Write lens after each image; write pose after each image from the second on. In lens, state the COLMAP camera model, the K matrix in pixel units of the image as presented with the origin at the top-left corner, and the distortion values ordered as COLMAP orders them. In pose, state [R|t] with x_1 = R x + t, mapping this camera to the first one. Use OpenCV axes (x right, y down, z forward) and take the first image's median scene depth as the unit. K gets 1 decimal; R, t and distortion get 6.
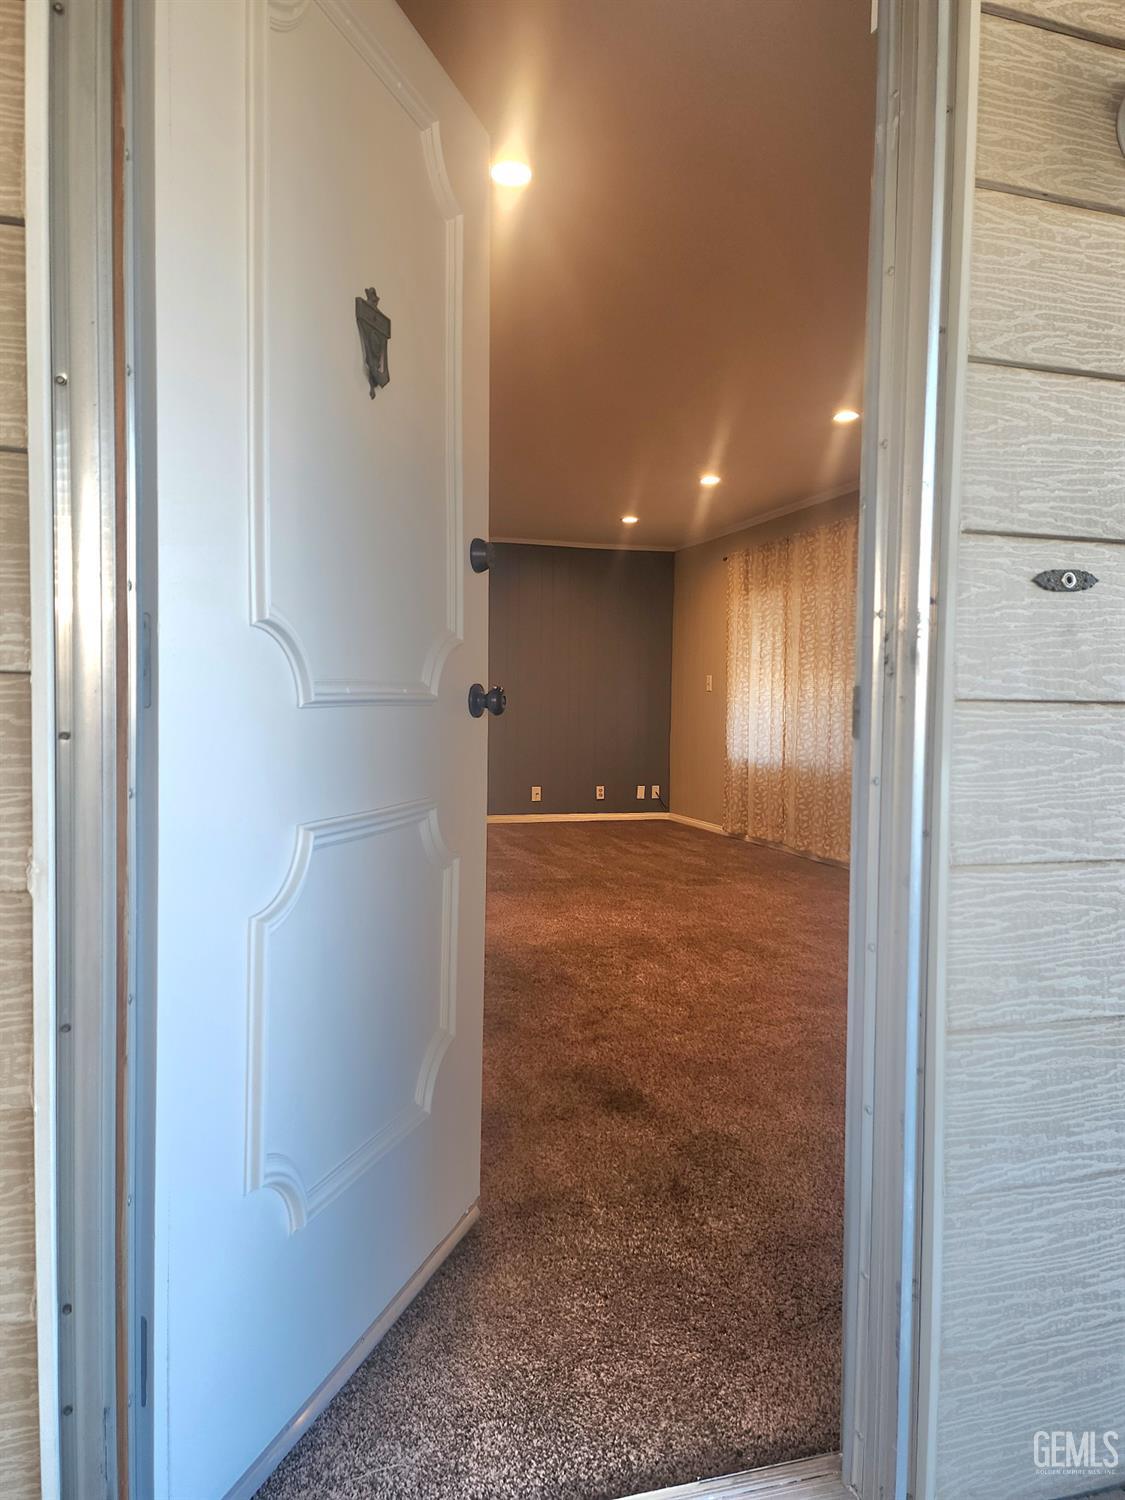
lens RADIAL K [[996.8, 0, 562.5], [0, 996.8, 750.0], [0, 0, 1]] dist [0.117220, -0.129295]
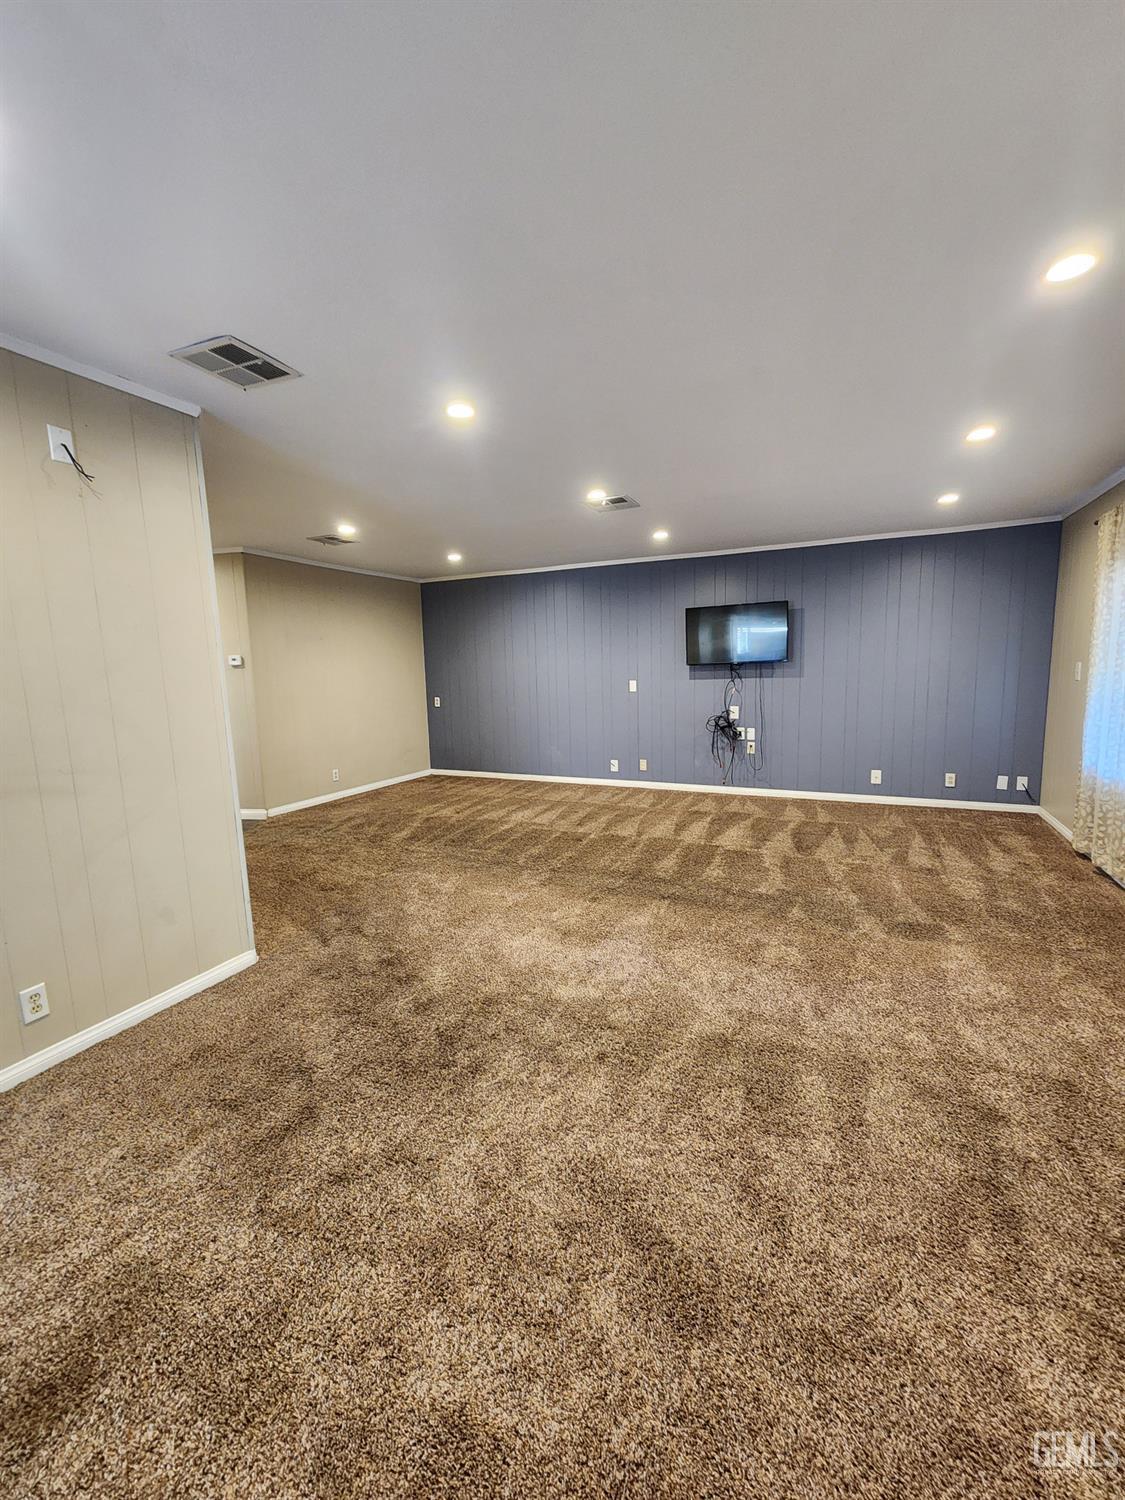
lens RADIAL K [[622.5, 0, 570.9], [0, 622.5, 746.8], [0, 0, 1]] dist [0.000990, 0.000653]
pose [[0.725493, 0.055549, -0.685984, 0.193532], [0.011061, 0.995668, 0.092324, -0.053900], [0.688141, -0.074568, 0.721735, 0.291777]]
